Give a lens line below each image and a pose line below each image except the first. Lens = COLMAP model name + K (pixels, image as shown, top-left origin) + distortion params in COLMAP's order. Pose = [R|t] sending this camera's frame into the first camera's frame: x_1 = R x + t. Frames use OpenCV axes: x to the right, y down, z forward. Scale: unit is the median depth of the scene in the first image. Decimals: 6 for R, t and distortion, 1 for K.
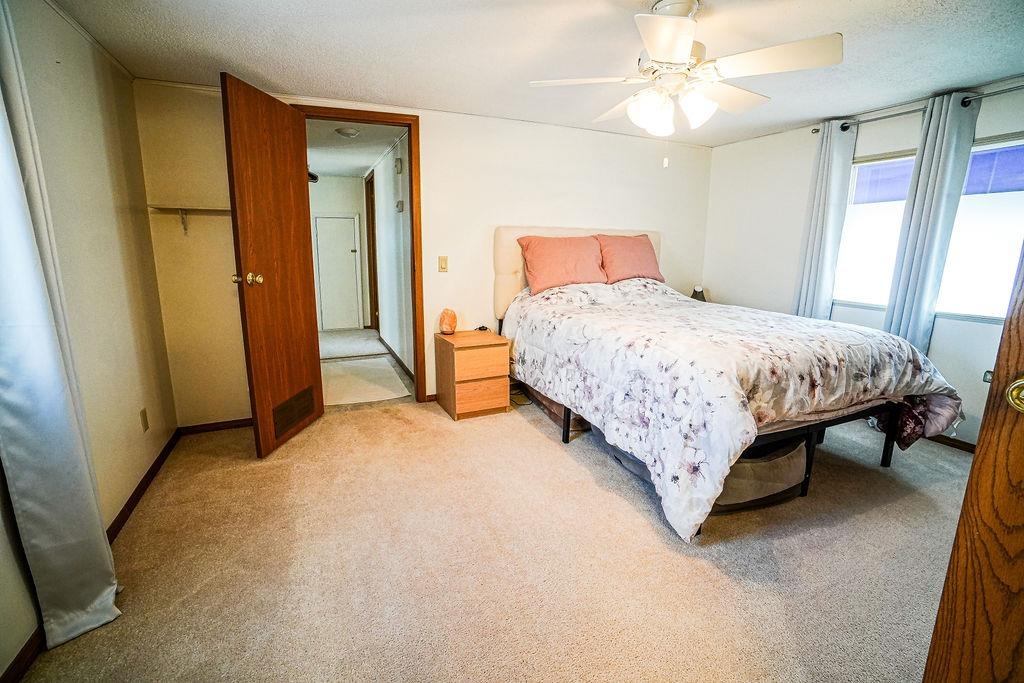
lens RADIAL K [[448.3, 0, 496.9], [0, 448.3, 329.9], [0, 0, 1]] dist [-0.062122, 0.019988]
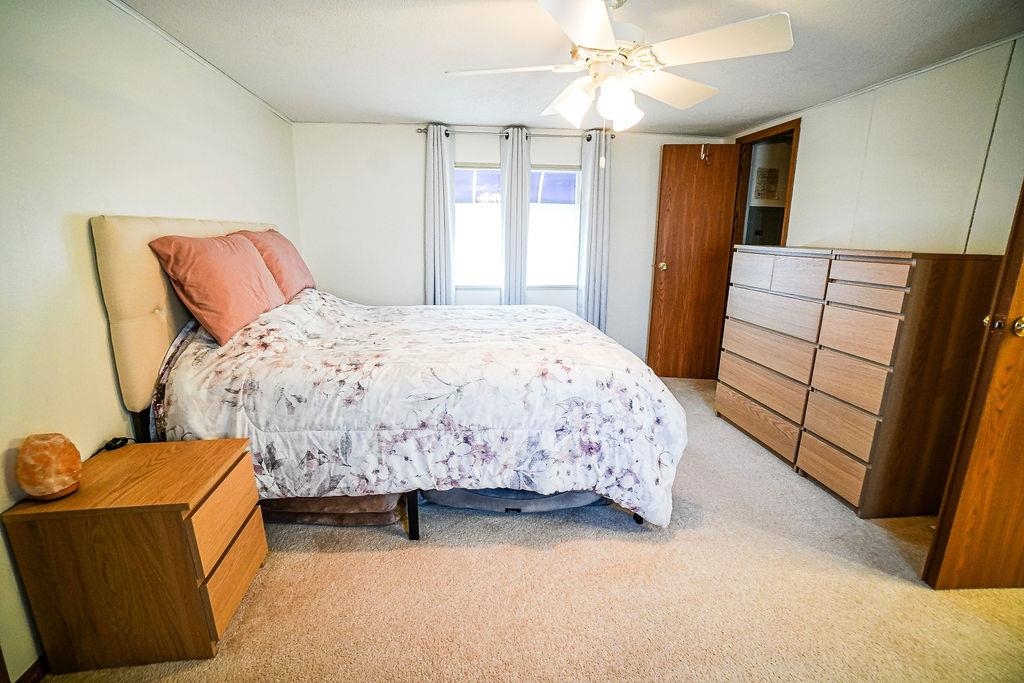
lens RADIAL K [[448.3, 0, 496.9], [0, 448.3, 329.9], [0, 0, 1]] dist [-0.062122, 0.019988]
pose [[0.294475, -0.207462, 0.932869, -0.417243], [0.170562, 0.971889, 0.162299, -0.166791], [-0.940316, 0.111319, 0.321582, 0.682732]]
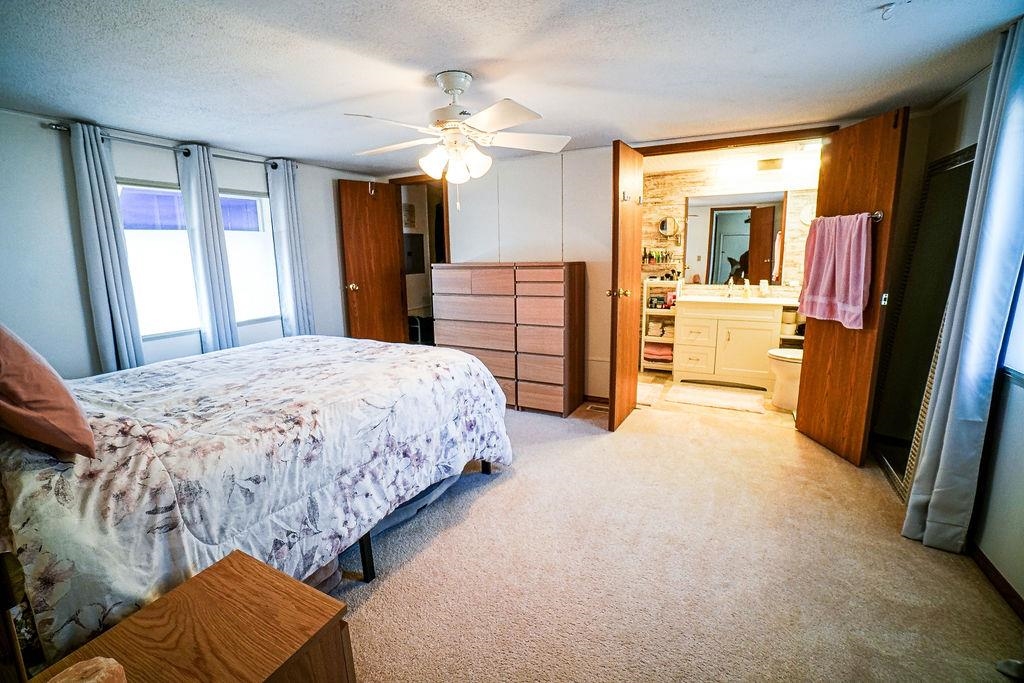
lens RADIAL K [[448.3, 0, 496.9], [0, 448.3, 329.9], [0, 0, 1]] dist [-0.062122, 0.019988]
pose [[-0.621258, -0.128390, 0.773017, -0.462993], [0.161496, 0.944331, 0.286634, -0.281737], [-0.766784, 0.302912, -0.565938, 1.217900]]
